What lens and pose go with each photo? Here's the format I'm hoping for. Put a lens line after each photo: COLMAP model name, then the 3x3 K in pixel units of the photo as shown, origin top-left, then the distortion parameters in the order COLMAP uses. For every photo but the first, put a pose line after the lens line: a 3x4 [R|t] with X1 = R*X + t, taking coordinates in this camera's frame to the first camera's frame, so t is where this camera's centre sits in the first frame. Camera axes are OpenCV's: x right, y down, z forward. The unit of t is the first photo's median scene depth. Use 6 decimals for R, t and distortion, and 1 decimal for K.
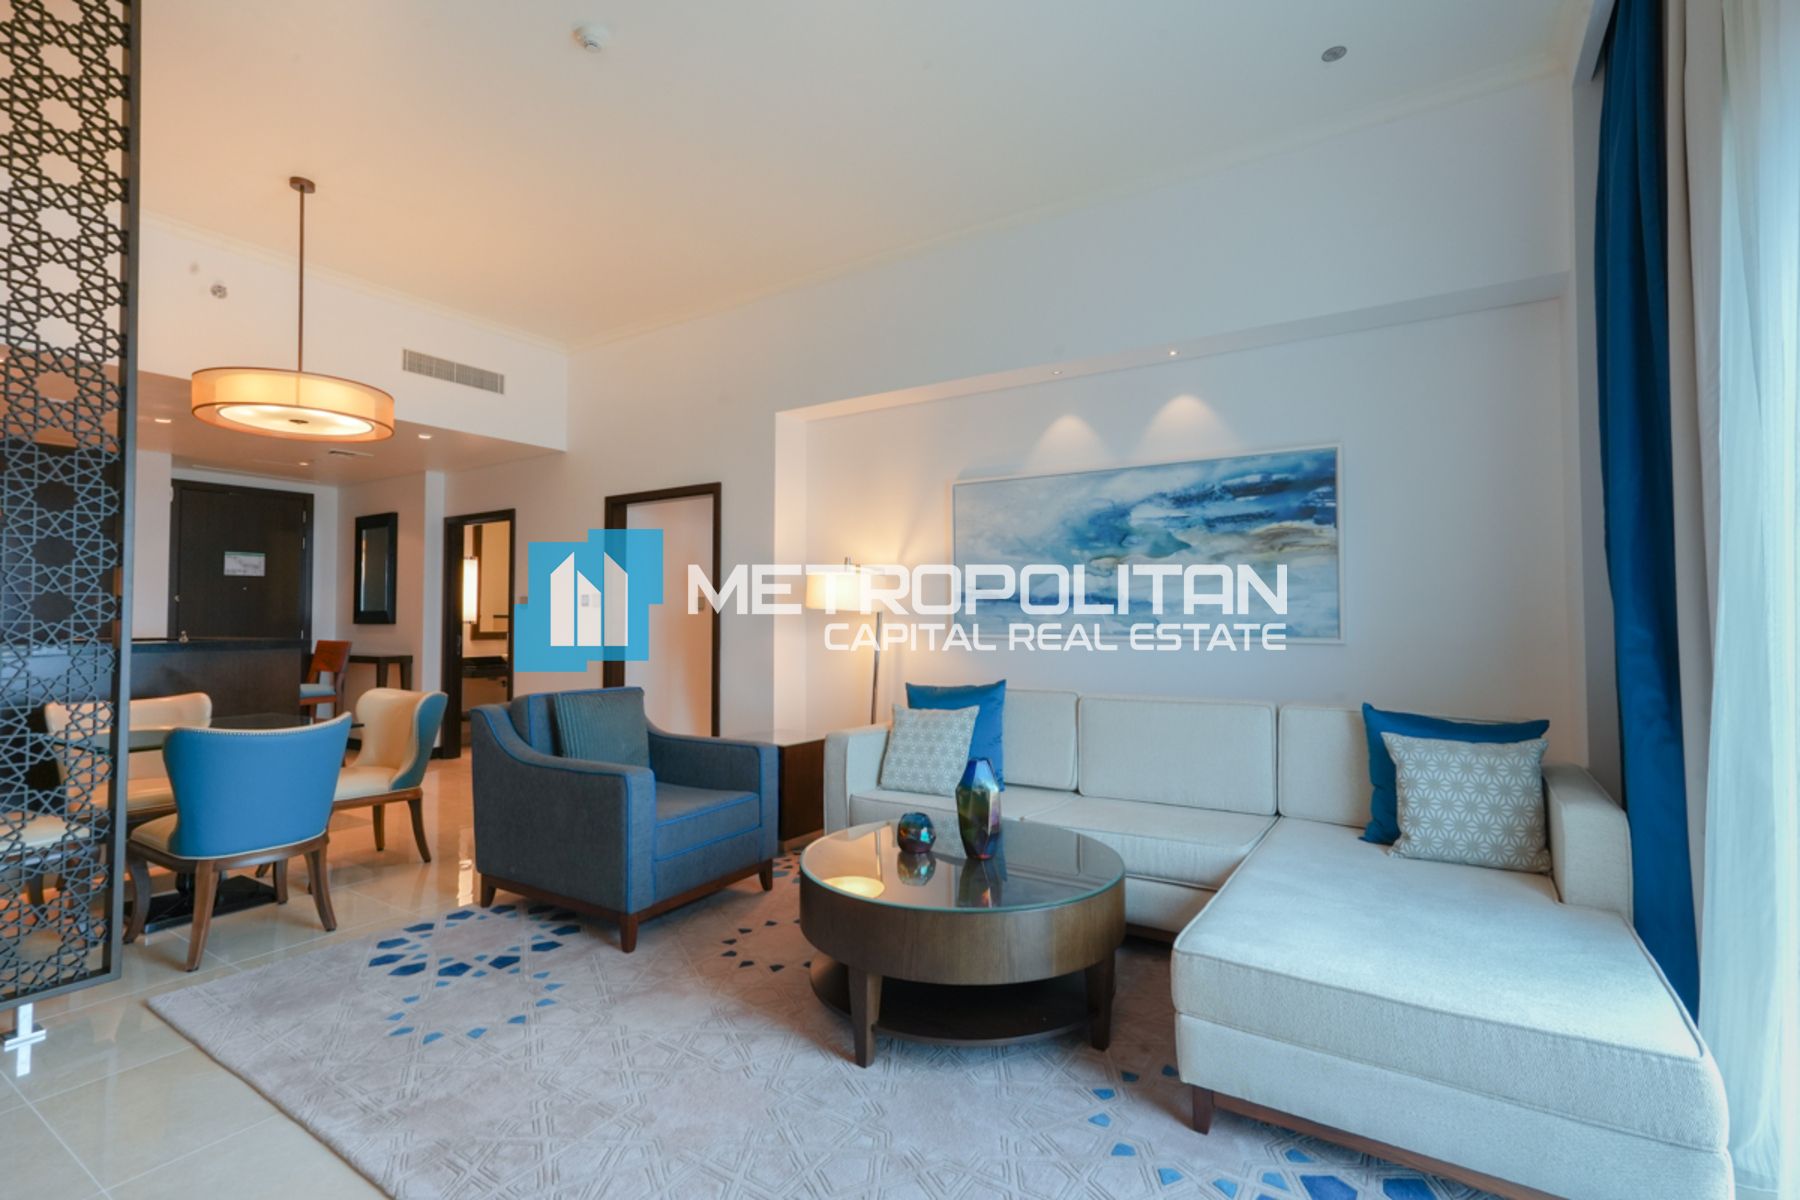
lens RADIAL K [[833.6, 0, 906.1], [0, 833.6, 584.6], [0, 0, 1]] dist [-0.014677, 0.016100]
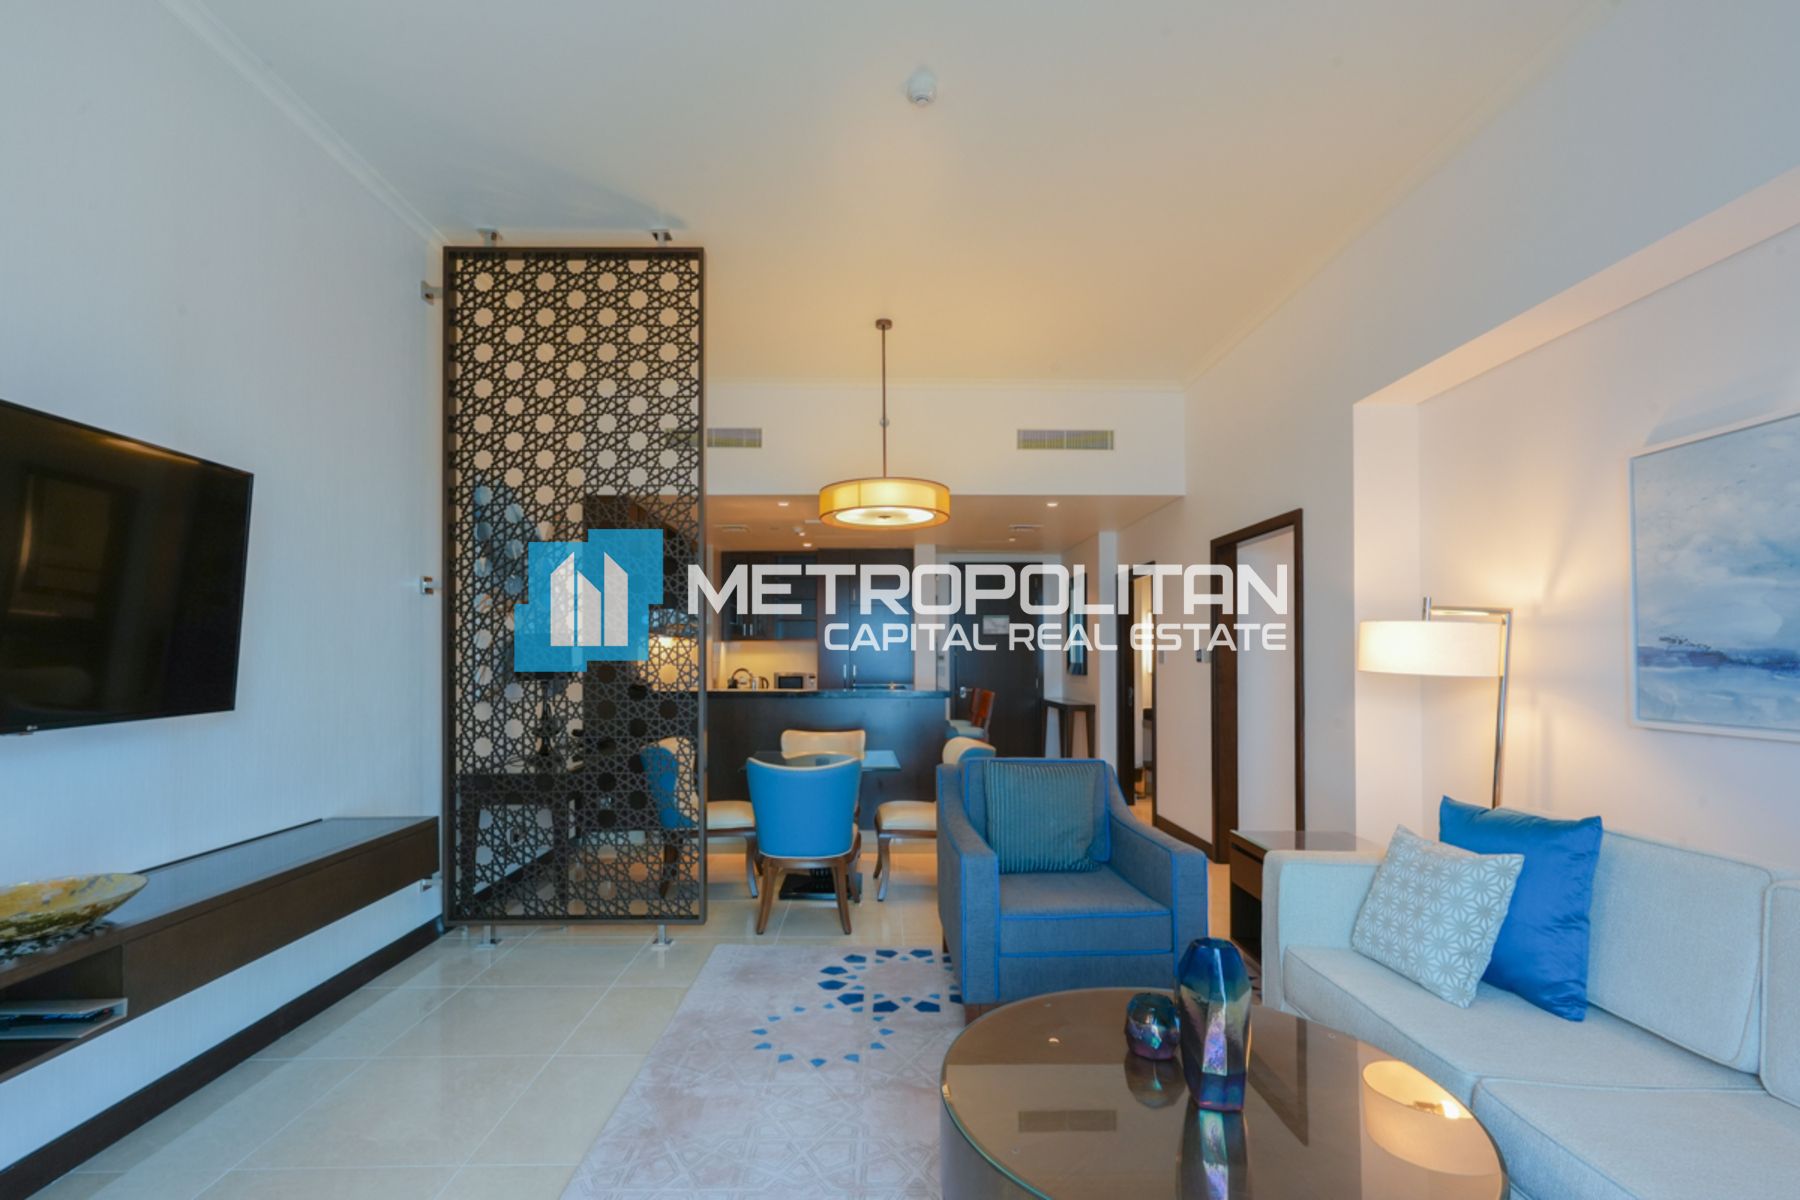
lens RADIAL K [[850.0, 0, 894.7], [0, 850.0, 637.8], [0, 0, 1]] dist [0.003107, 0.000556]
pose [[0.541379, -0.017049, -0.840606, 0.394945], [0.029904, 0.999552, -0.001013, -0.016693], [0.840247, -0.024589, 0.541647, 0.376700]]
